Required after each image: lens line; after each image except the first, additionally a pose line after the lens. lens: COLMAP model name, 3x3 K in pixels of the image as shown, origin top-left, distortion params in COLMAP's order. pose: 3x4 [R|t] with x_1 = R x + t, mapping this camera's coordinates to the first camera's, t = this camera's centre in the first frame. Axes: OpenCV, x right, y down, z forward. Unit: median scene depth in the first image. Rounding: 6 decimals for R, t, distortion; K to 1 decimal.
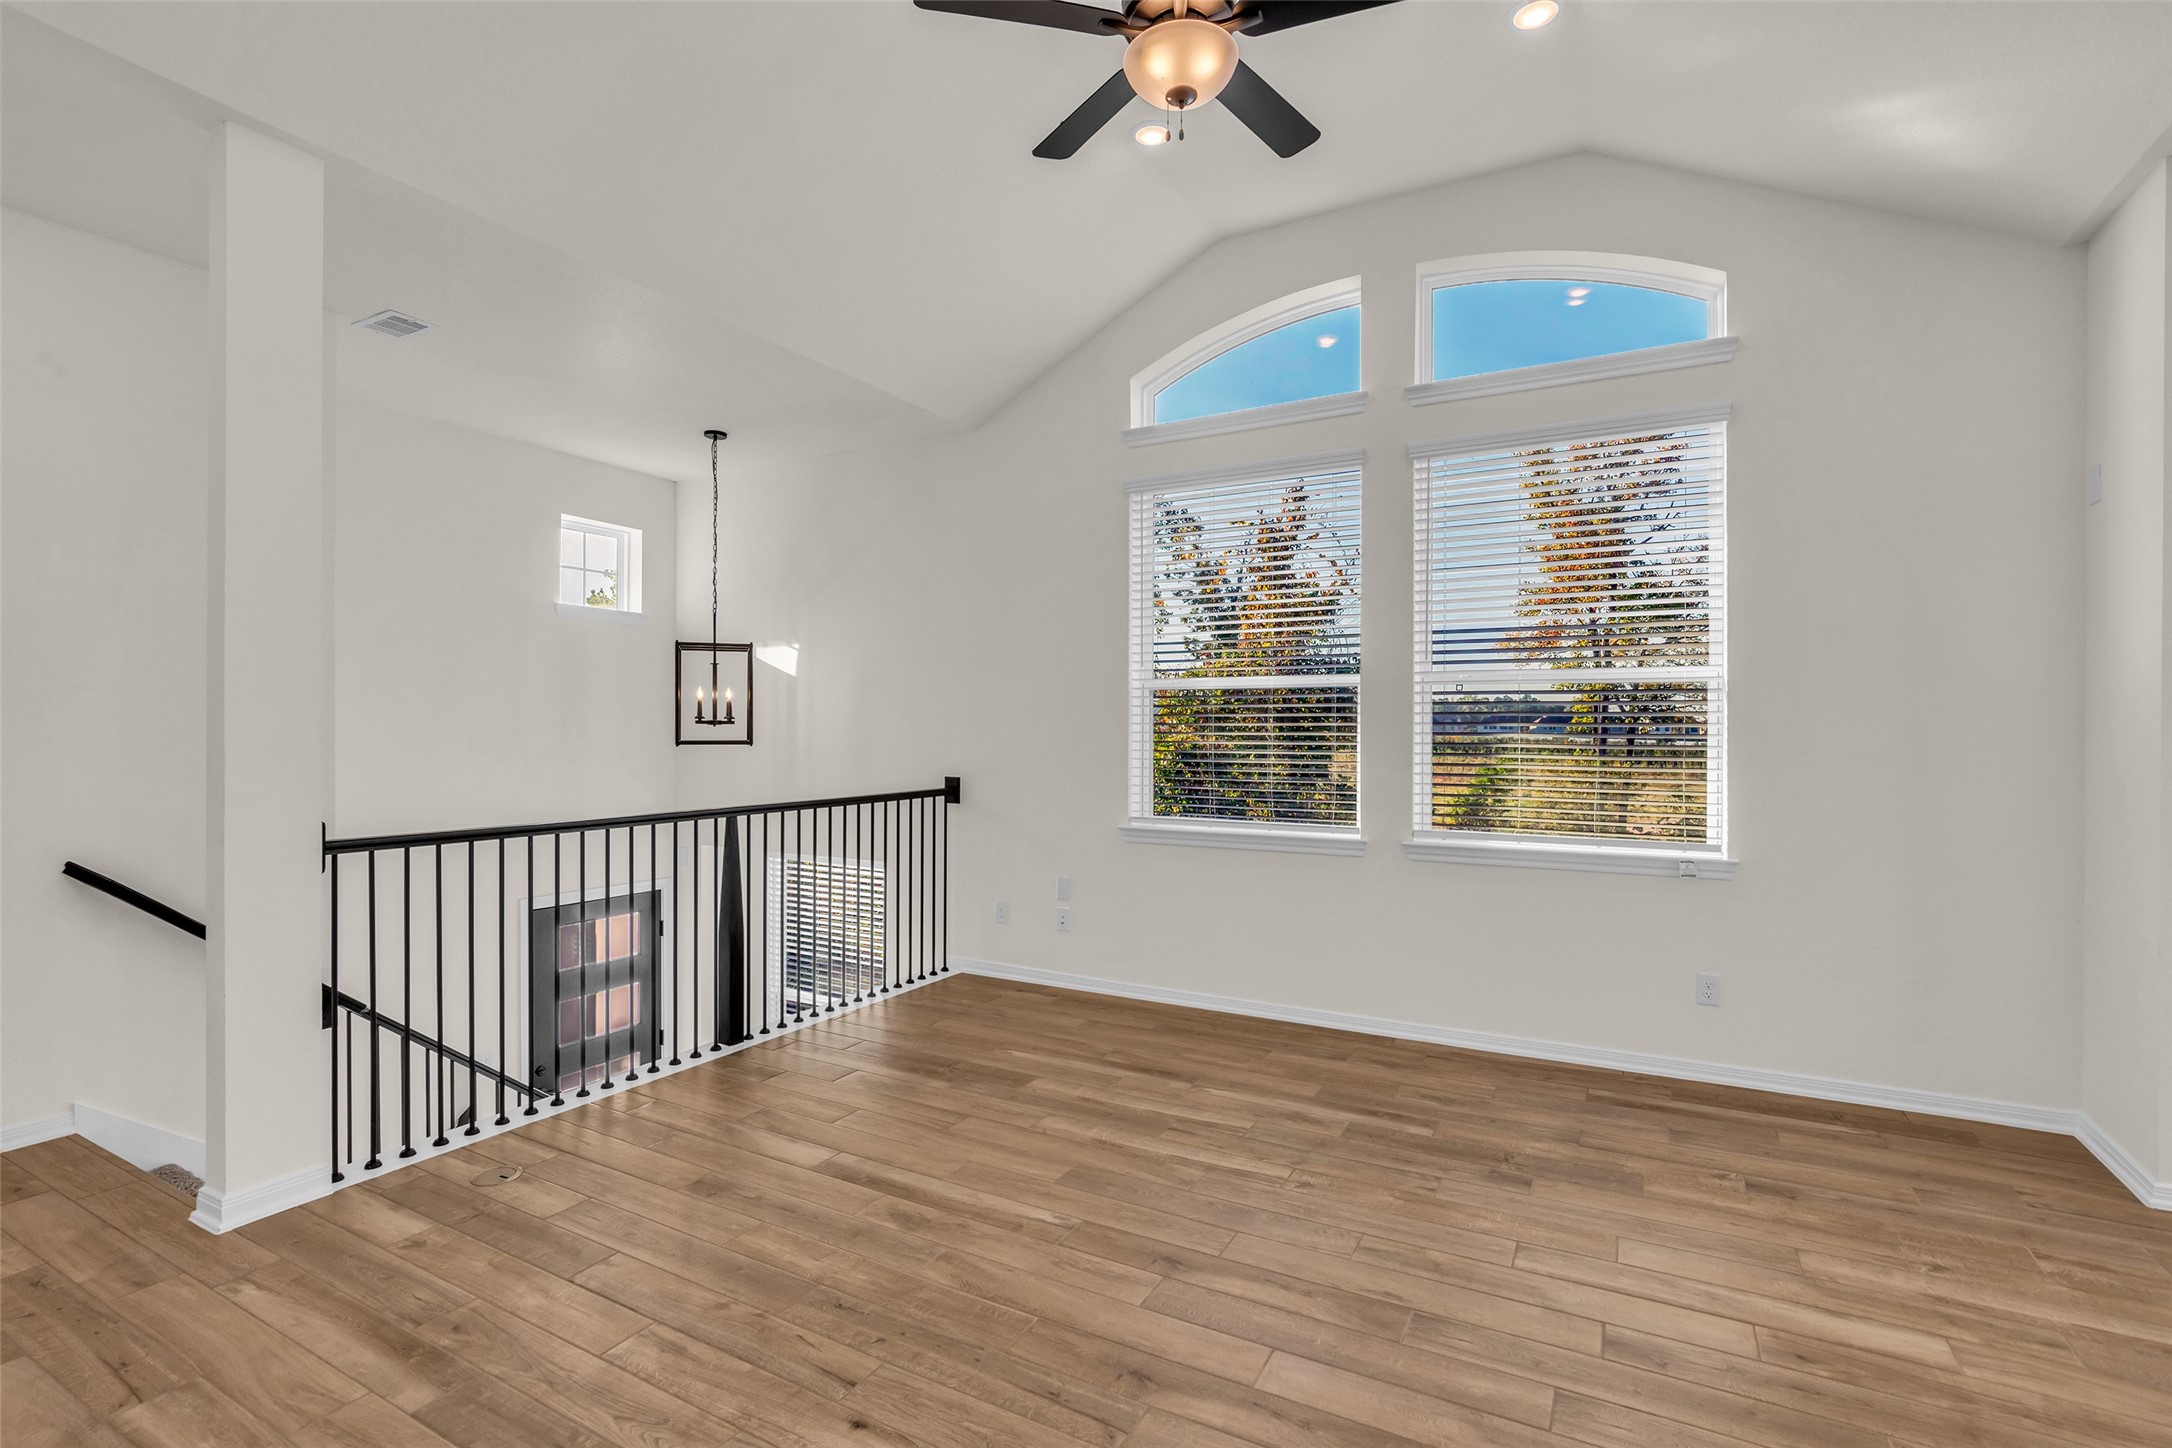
lens RADIAL K [[1019.6, 0, 1097.6], [0, 1019.6, 724.3], [0, 0, 1]] dist [-0.005890, 0.000170]
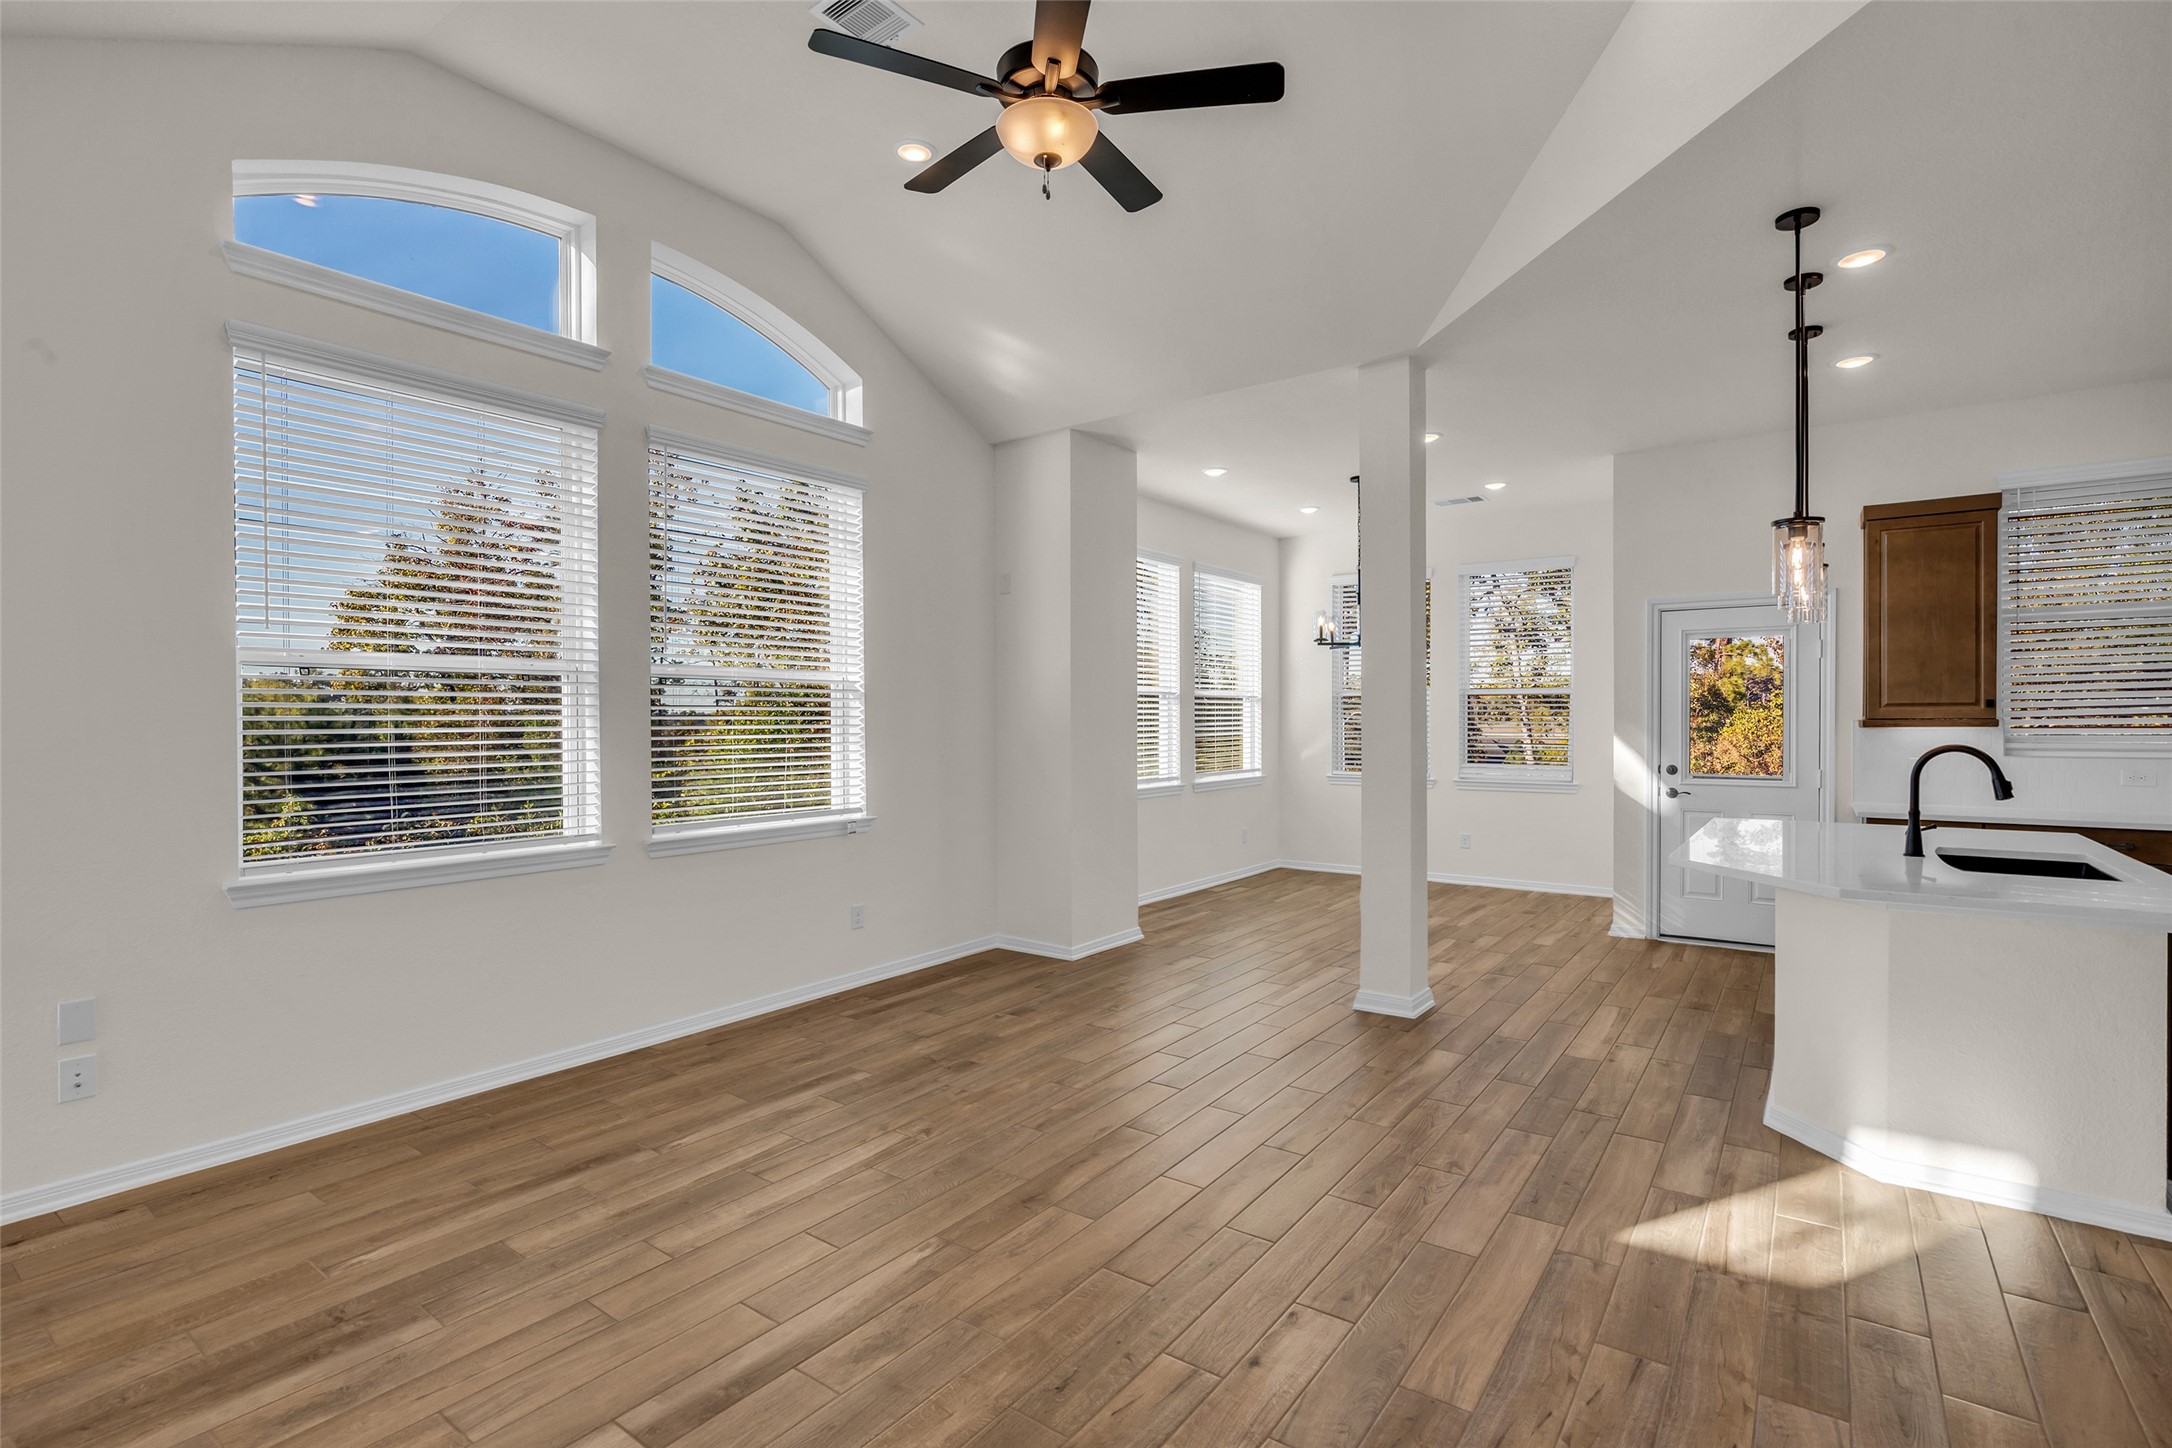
lens RADIAL K [[1019.6, 0, 1097.8], [0, 1019.6, 724.8], [0, 0, 1]] dist [-0.005890, 0.000170]
pose [[0.110833, -0.007941, 0.993807, -0.717830], [0.001795, 0.999968, 0.007790, 0.000465], [-0.993837, 0.000920, 0.110843, 0.565900]]
